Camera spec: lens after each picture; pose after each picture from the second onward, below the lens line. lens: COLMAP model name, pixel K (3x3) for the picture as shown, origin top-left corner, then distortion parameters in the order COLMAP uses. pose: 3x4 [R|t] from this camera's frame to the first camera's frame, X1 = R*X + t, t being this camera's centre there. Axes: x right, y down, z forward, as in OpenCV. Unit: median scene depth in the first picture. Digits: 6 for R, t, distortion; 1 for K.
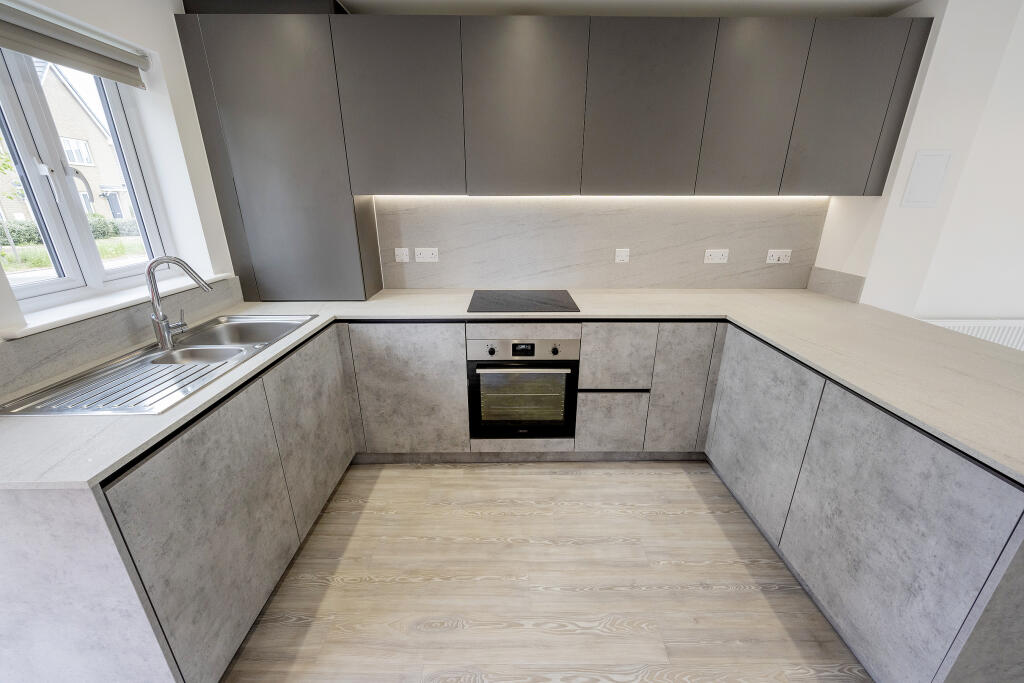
lens RADIAL K [[402.5, 0, 512.0], [0, 402.5, 341.5], [0, 0, 1]] dist [0.000536, -0.000009]
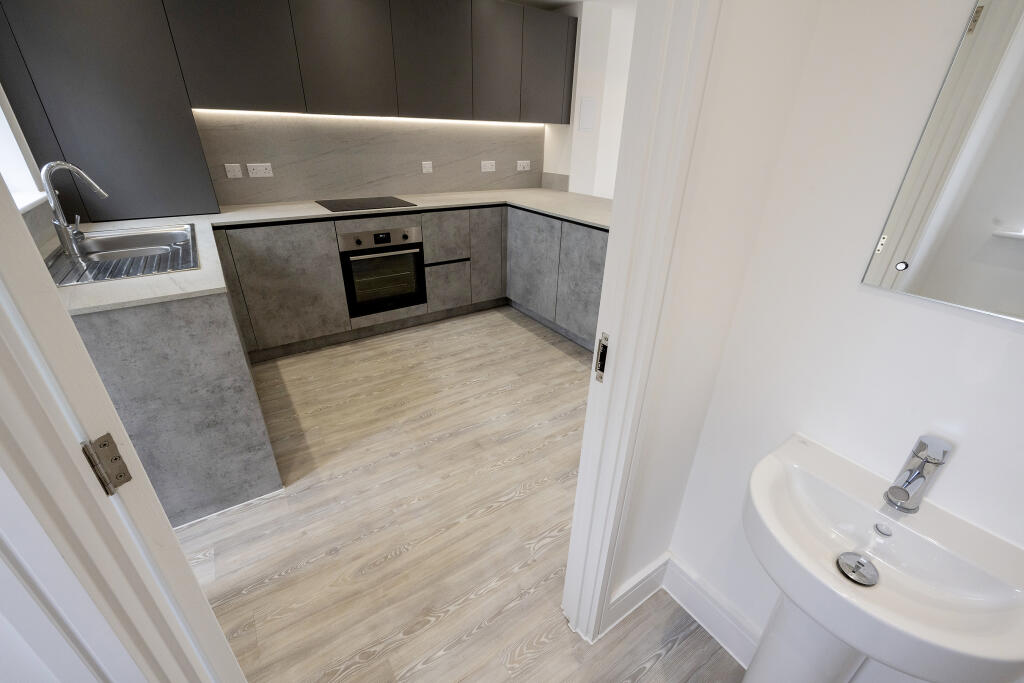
lens RADIAL K [[421.7, 0, 512.0], [0, 421.7, 341.5], [0, 0, 1]] dist [0.000610, -0.000018]
pose [[0.828021, -0.231206, 0.510807, -0.406762], [0.165581, 0.971223, 0.171196, 0.183841], [-0.535690, -0.057174, 0.842477, -0.423429]]
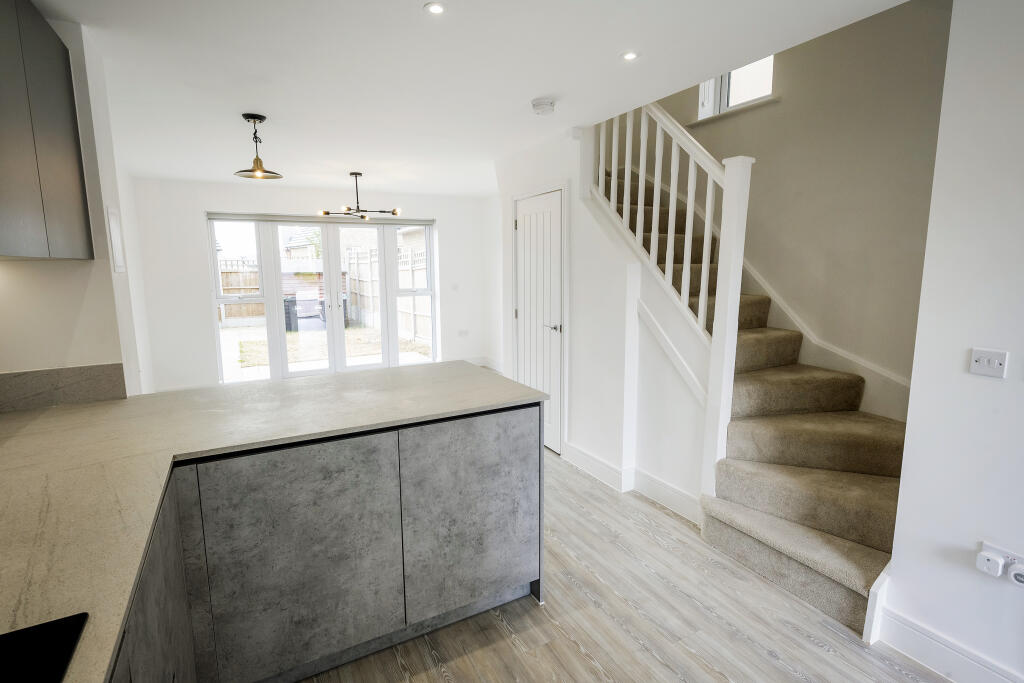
lens RADIAL K [[507.2, 0, 507.1], [0, 507.2, 335.7], [0, 0, 1]] dist [0.000586, 0.000050]
pose [[-0.470852, -0.121630, 0.873788, -0.287805], [0.307512, 0.905705, 0.291779, -0.273981], [-0.826883, 0.406085, -0.389050, 0.791350]]
